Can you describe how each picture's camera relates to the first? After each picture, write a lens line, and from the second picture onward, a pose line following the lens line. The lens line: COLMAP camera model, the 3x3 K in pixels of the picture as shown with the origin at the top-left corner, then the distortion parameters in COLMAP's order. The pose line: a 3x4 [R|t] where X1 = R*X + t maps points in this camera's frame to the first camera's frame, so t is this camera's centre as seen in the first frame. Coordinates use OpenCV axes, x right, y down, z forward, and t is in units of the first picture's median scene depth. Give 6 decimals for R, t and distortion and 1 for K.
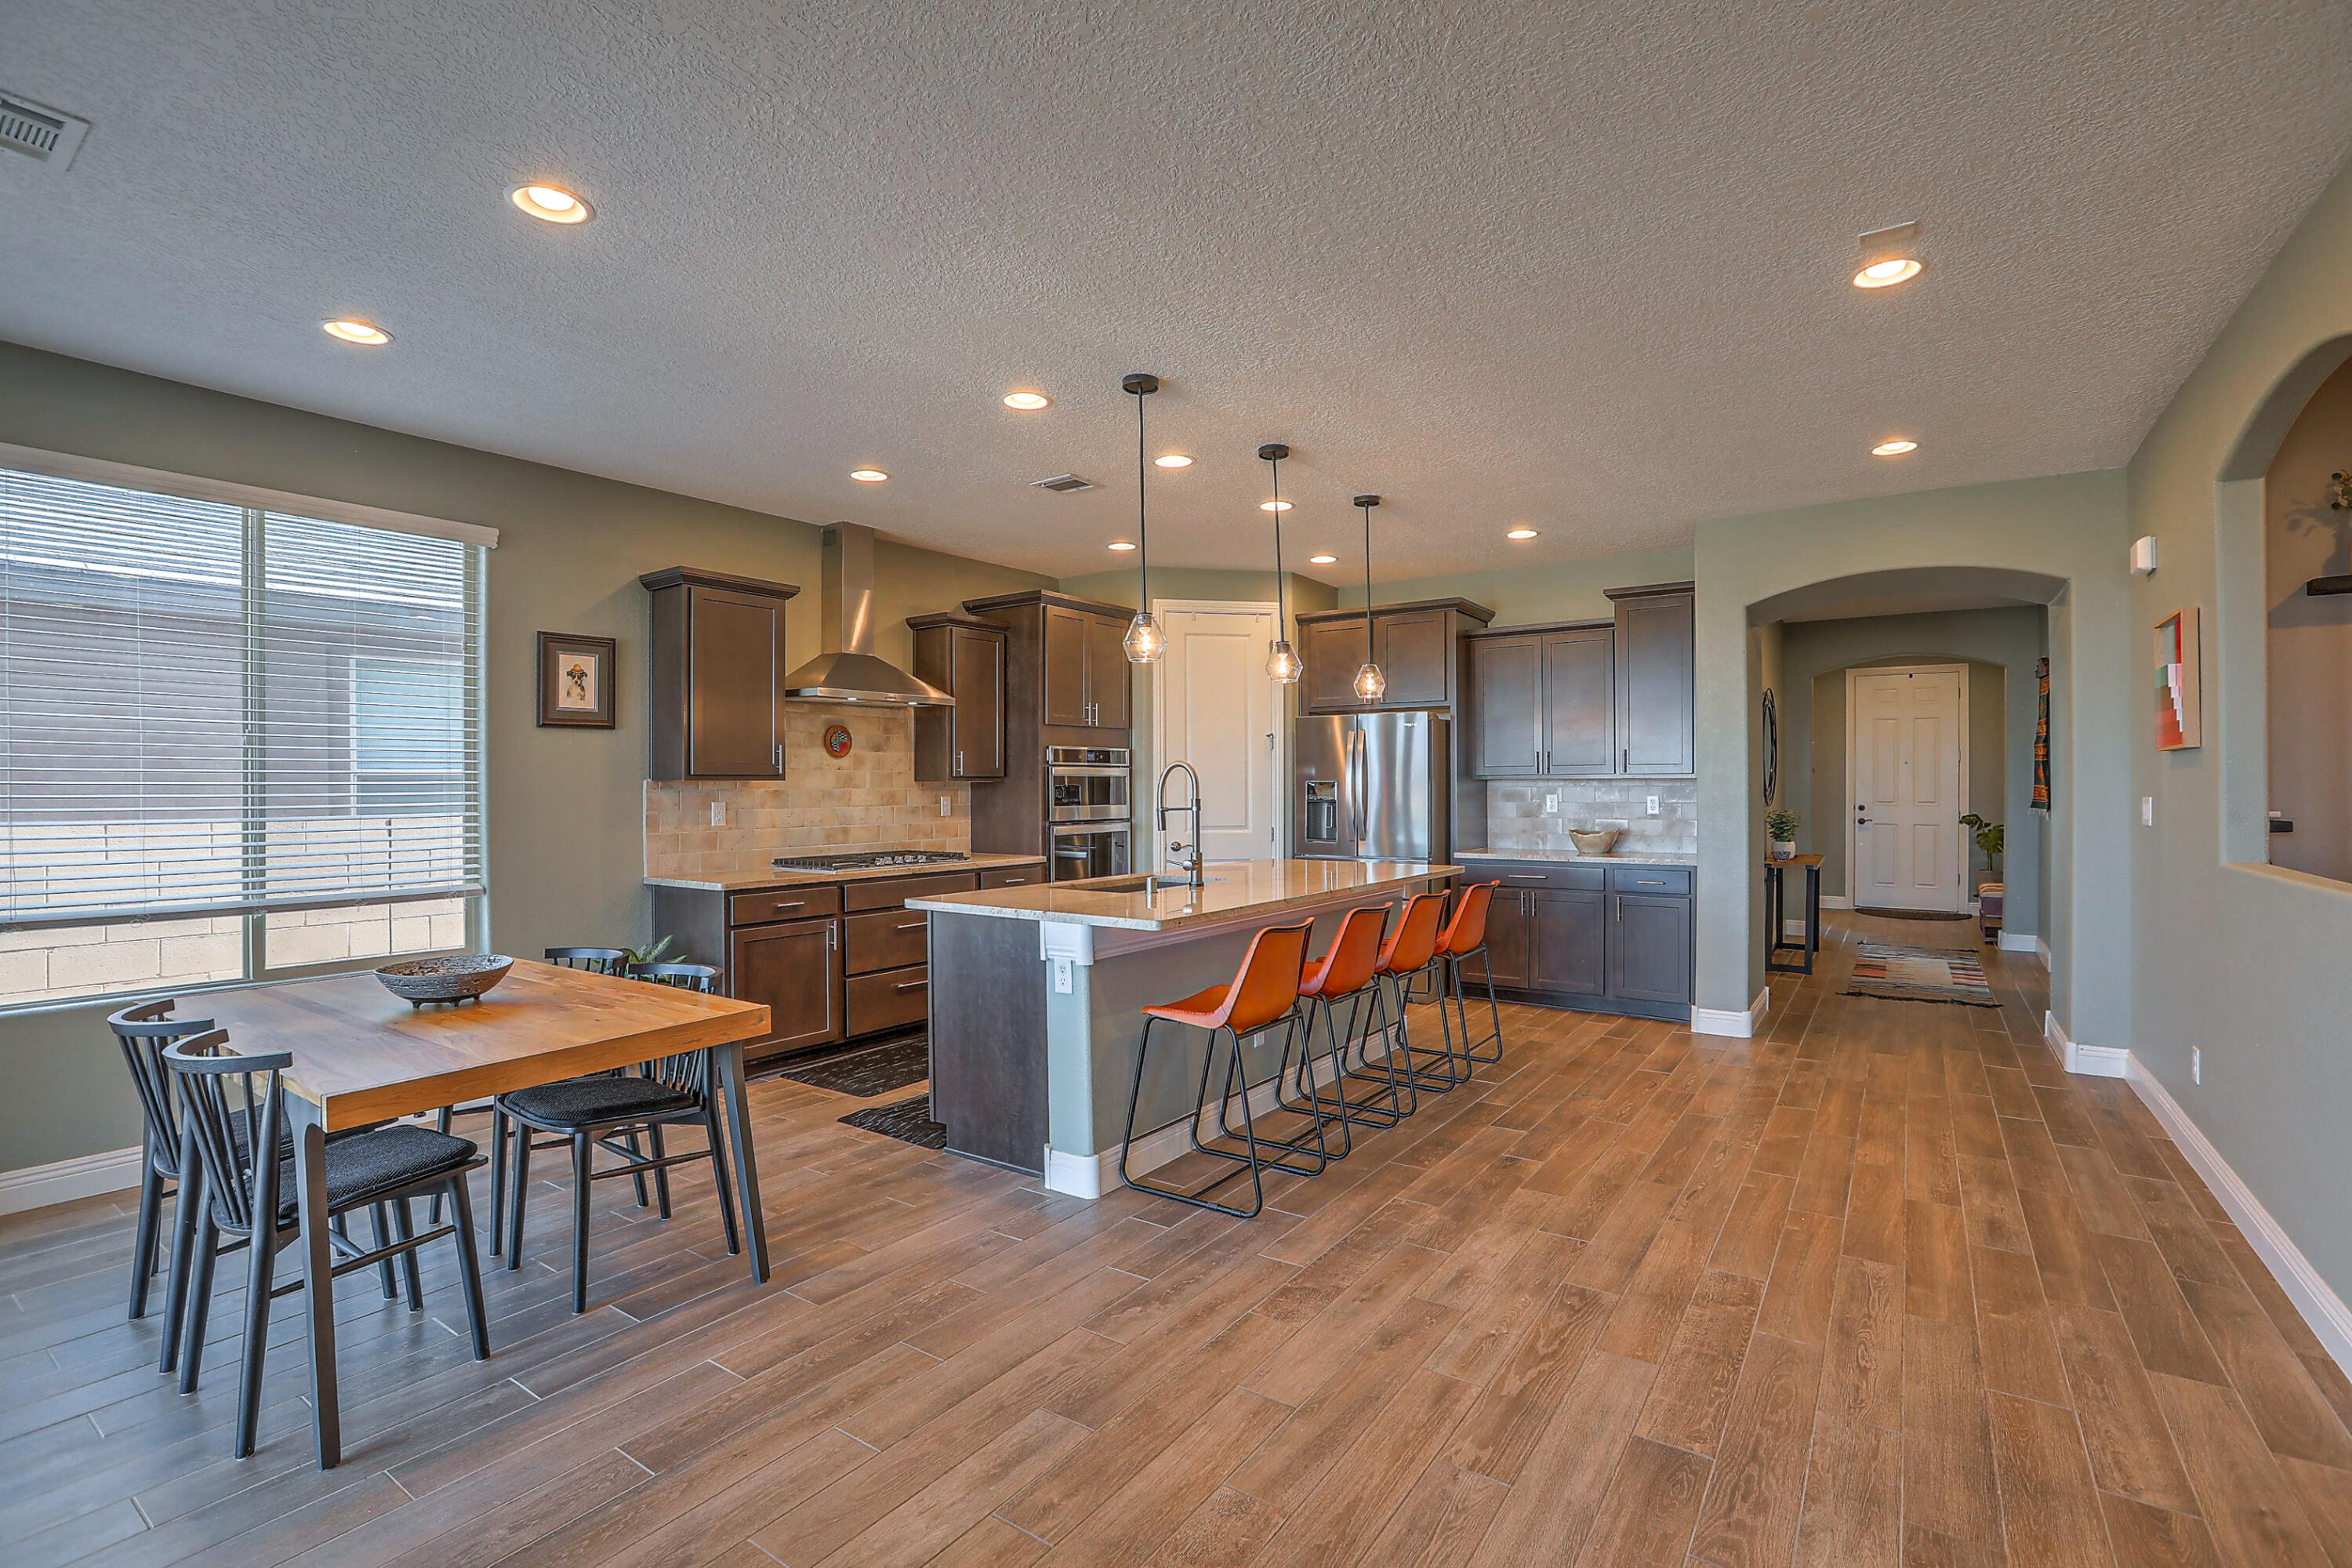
lens RADIAL K [[1062.7, 0, 1170.9], [0, 1062.7, 777.4], [0, 0, 1]] dist [-0.050948, 0.016336]
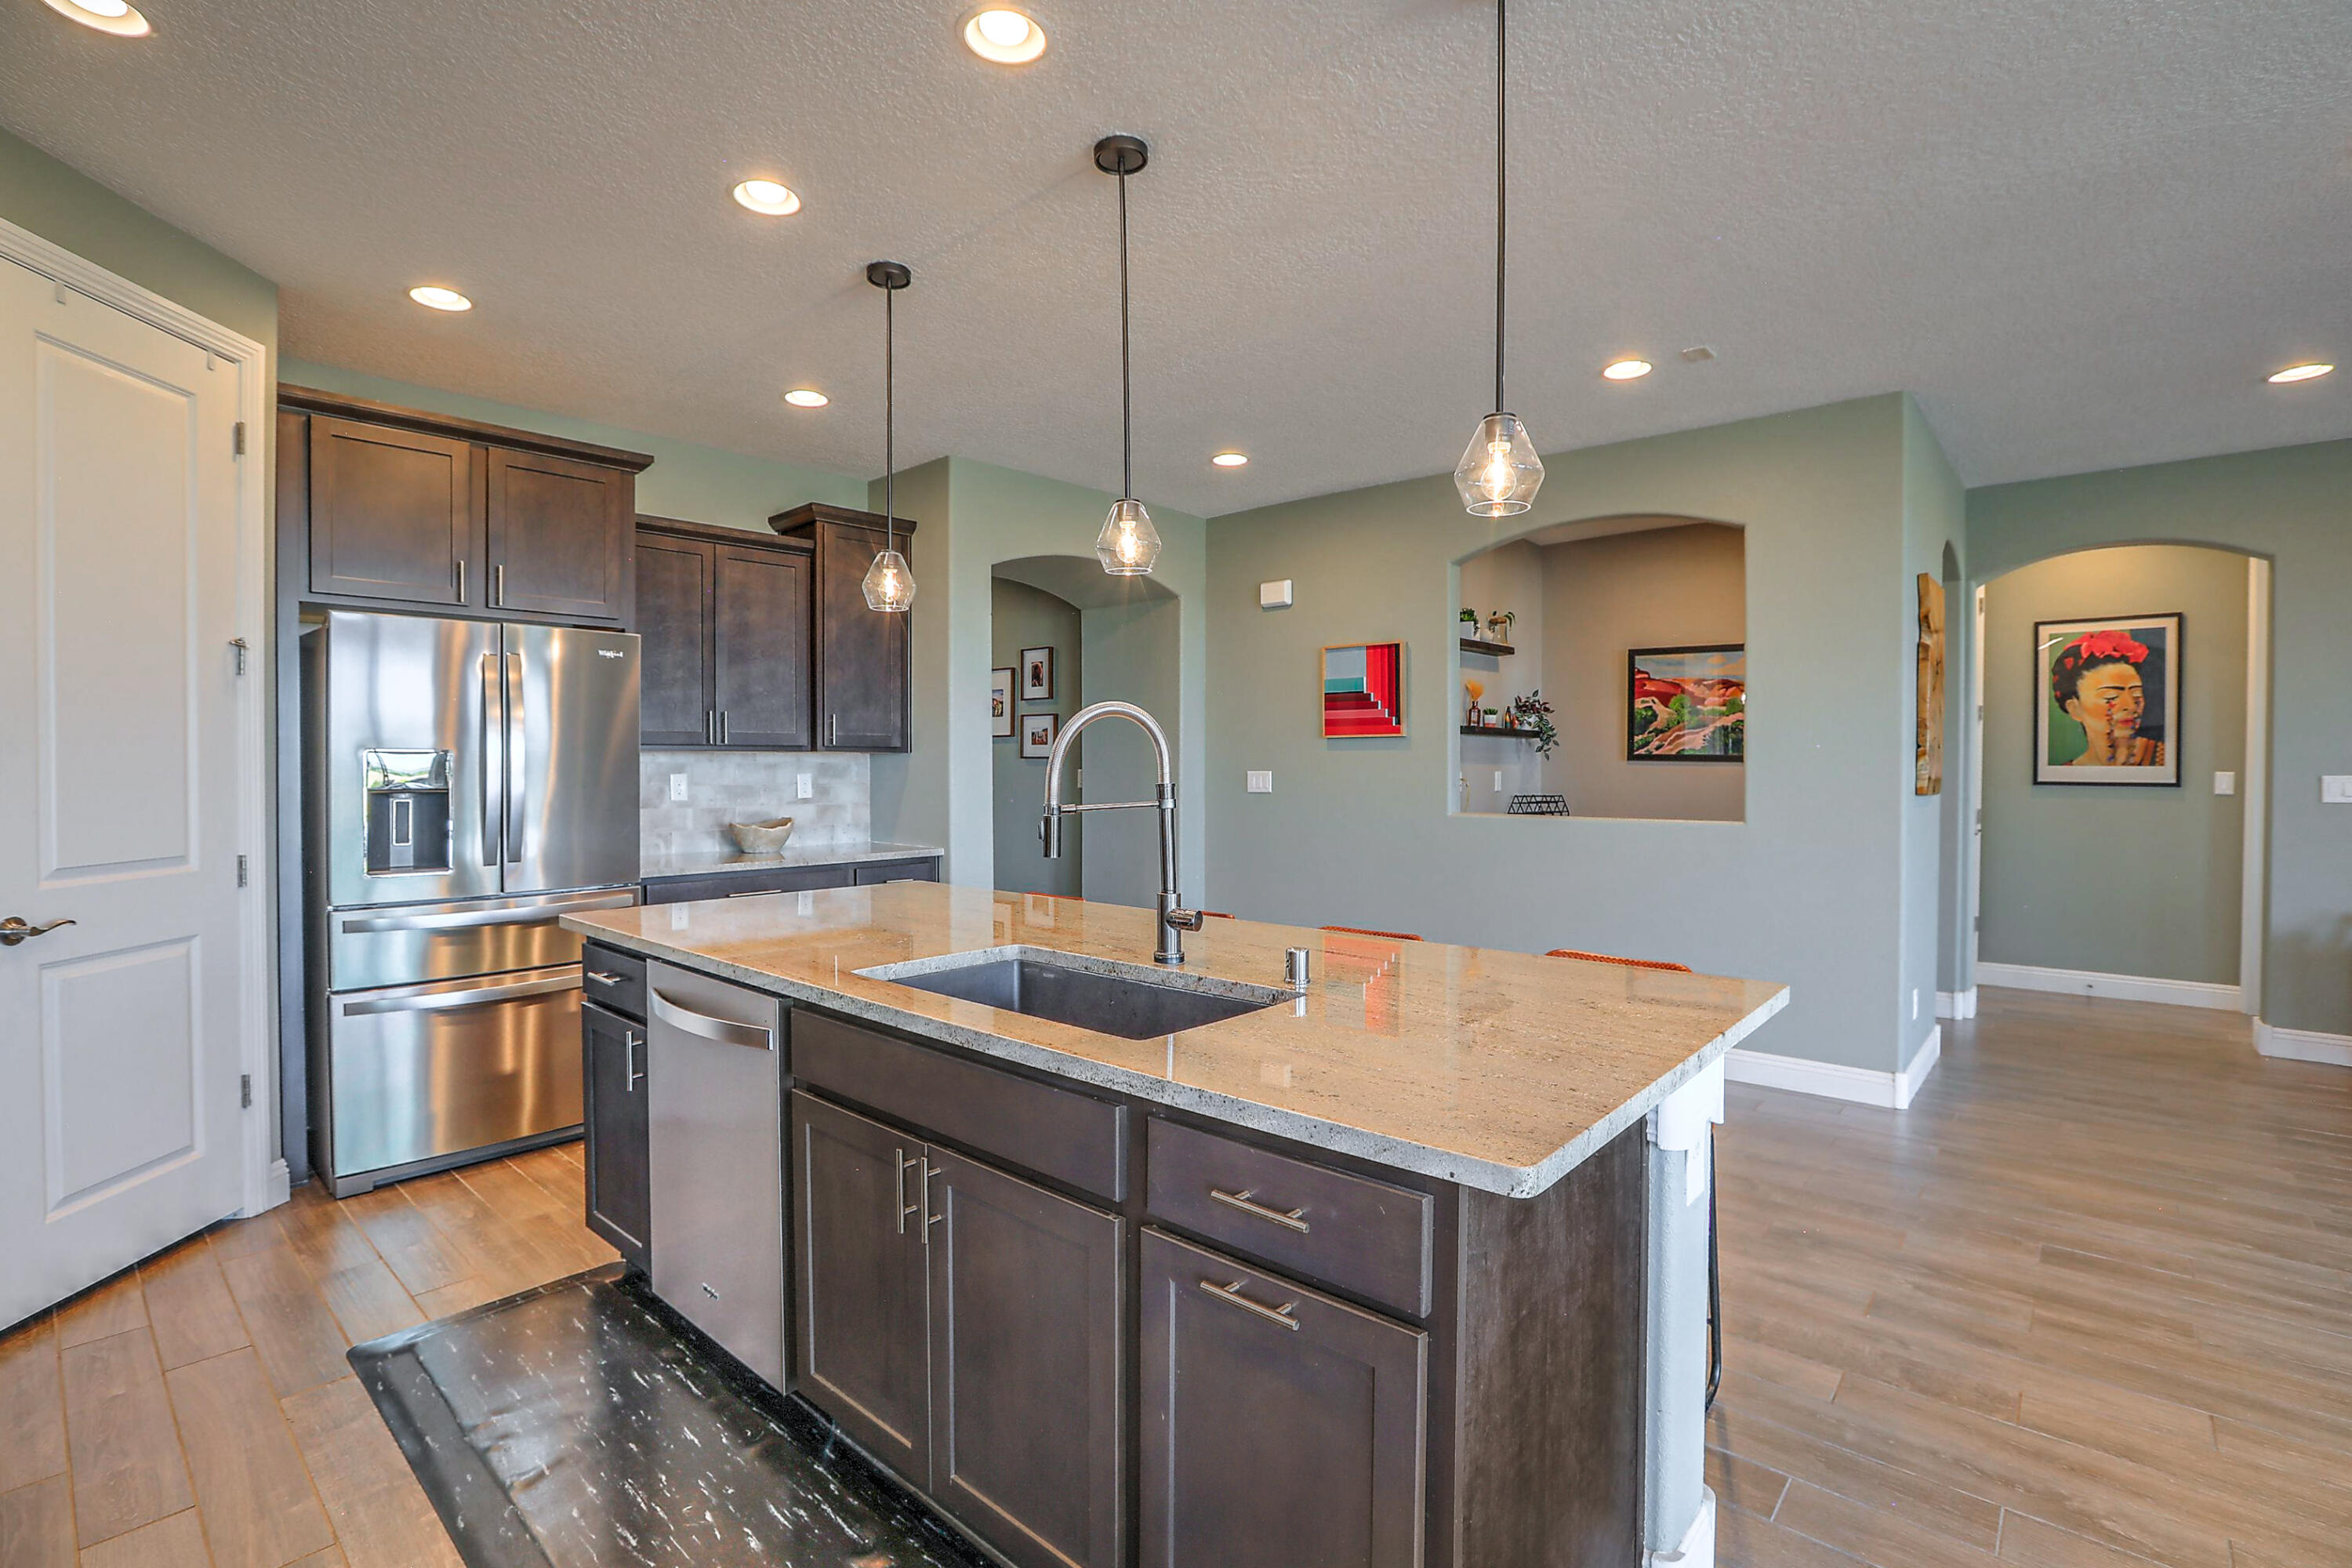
lens RADIAL K [[1062.7, 0, 1198.6], [0, 1062.7, 769.1], [0, 0, 1]] dist [-0.050948, 0.016336]
pose [[0.100572, -0.003316, 0.994924, -0.339915], [-0.011215, 0.999927, 0.004467, 0.006972], [-0.994867, -0.011607, 0.100527, 0.690832]]
